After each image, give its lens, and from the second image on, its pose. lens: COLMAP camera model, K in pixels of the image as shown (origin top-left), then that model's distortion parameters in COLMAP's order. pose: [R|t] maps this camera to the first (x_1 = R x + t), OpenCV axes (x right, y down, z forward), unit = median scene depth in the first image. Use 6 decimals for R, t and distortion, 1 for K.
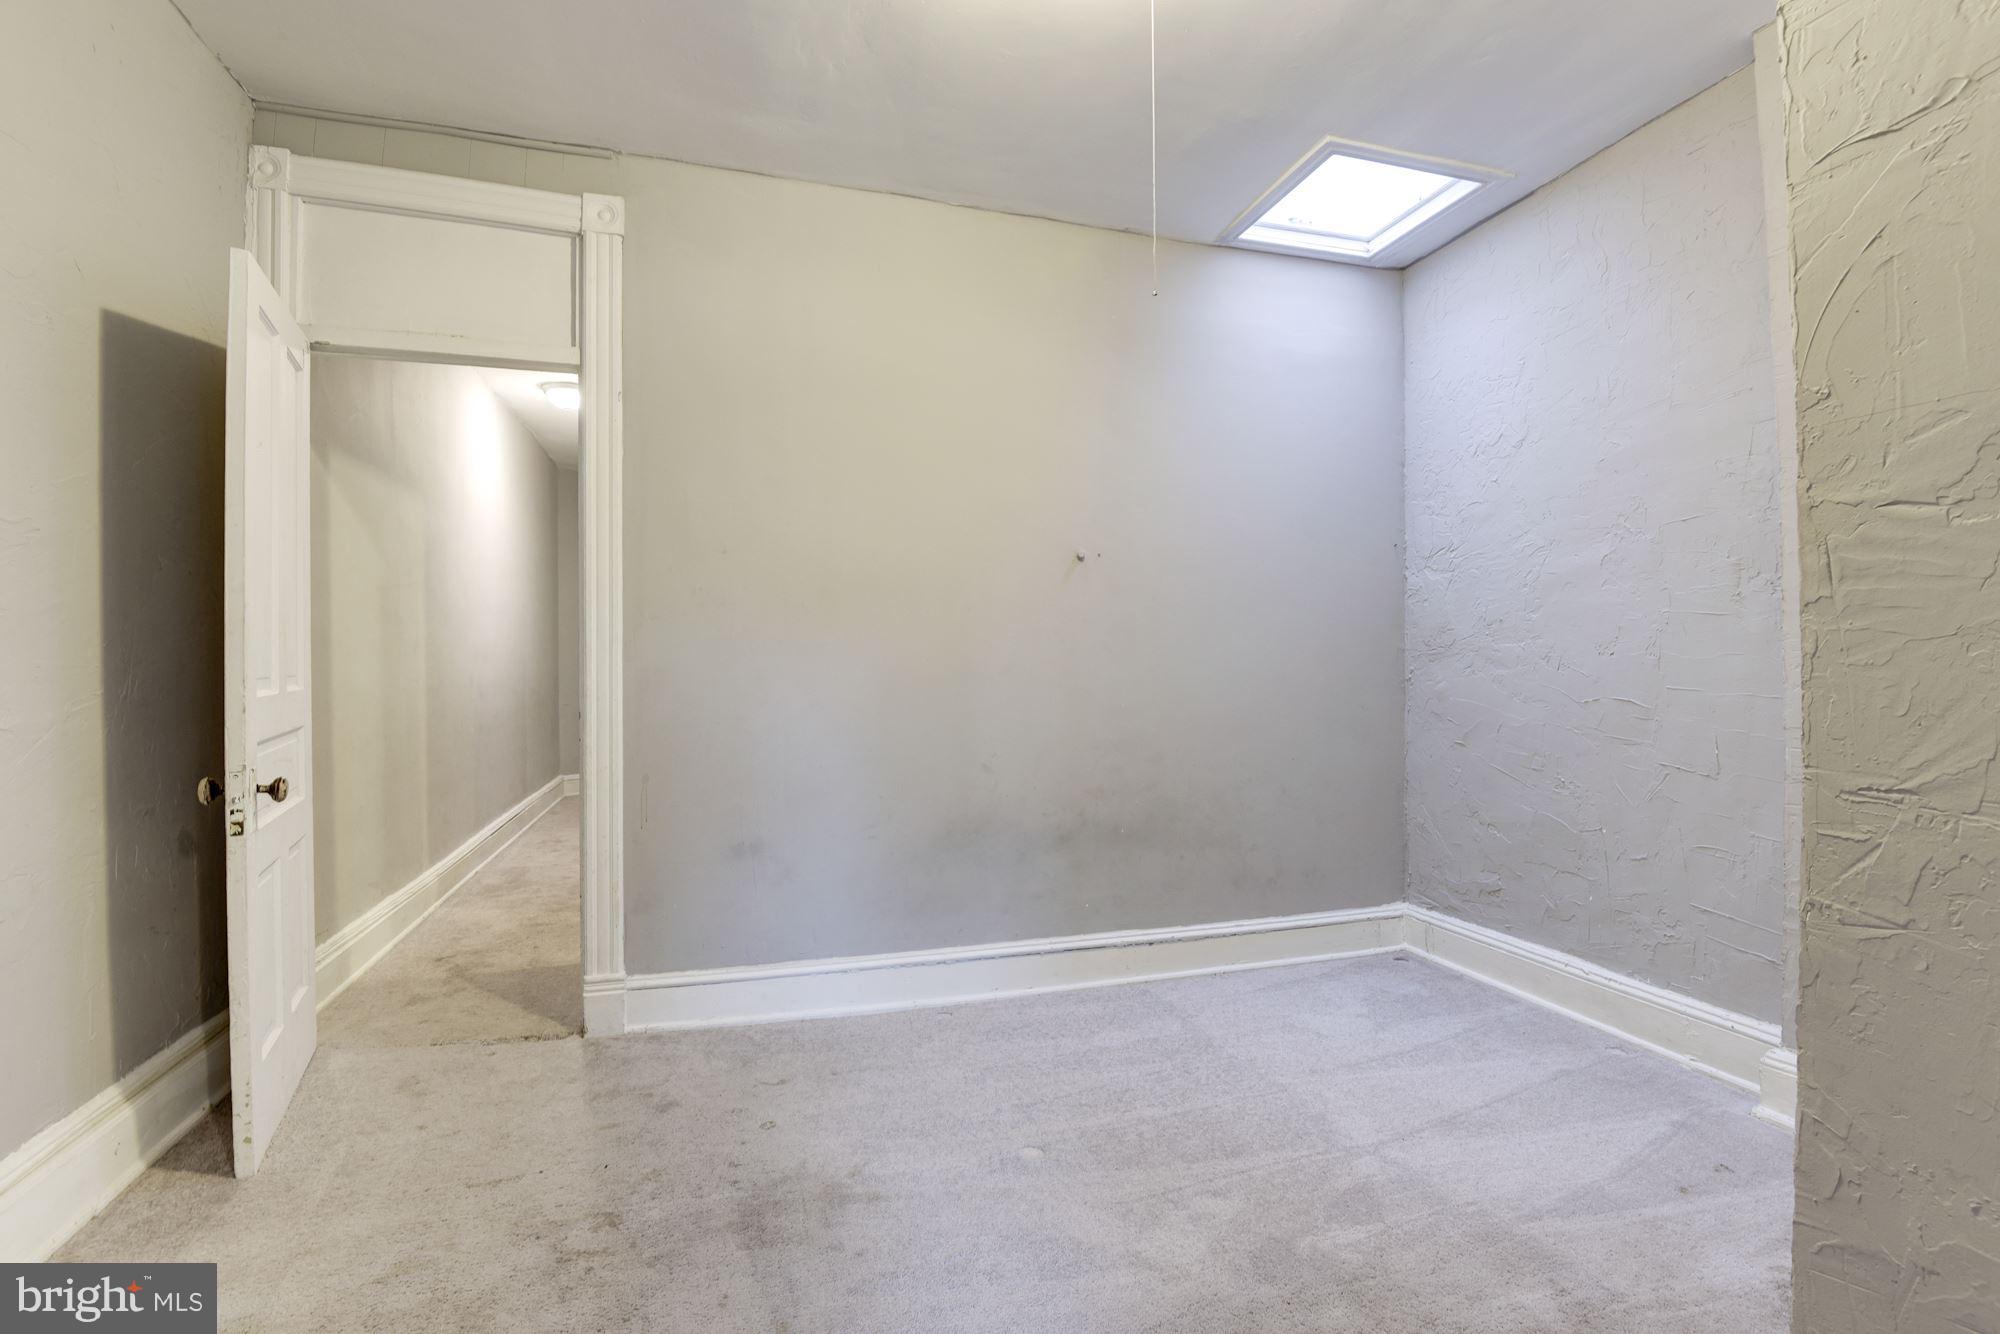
lens RADIAL K [[931.5, 0, 999.1], [0, 931.5, 659.0], [0, 0, 1]] dist [0.001688, -0.016458]
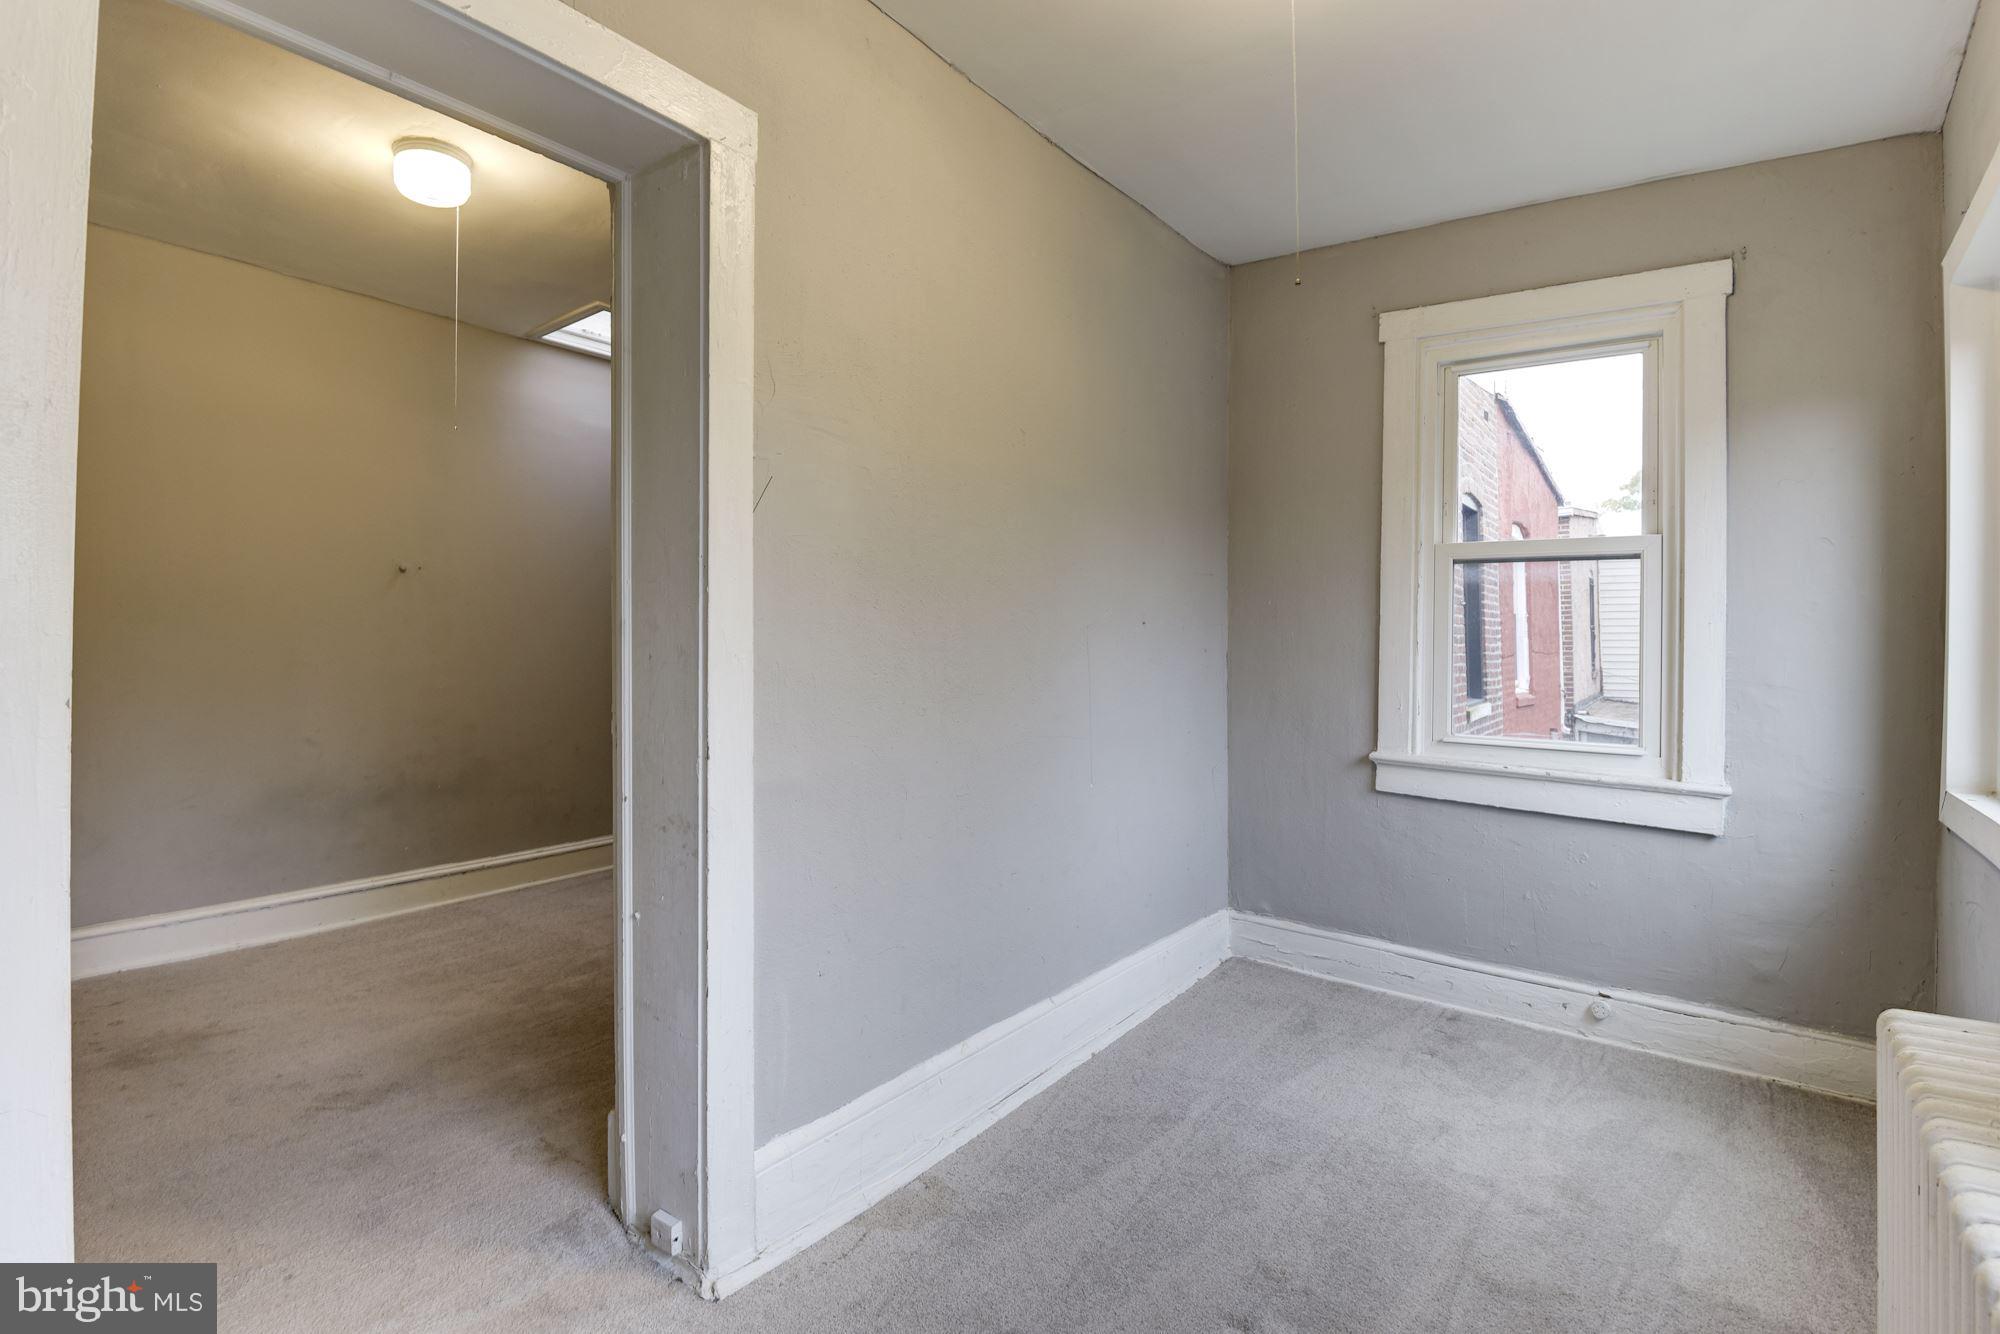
lens RADIAL K [[931.5, 0, 999.1], [0, 931.5, 659.0], [0, 0, 1]] dist [0.001688, -0.016458]
pose [[0.792822, 0.005060, 0.609433, -0.037880], [-0.008229, 0.999963, 0.002402, -0.001080], [-0.609398, -0.006920, 0.792834, -0.490803]]
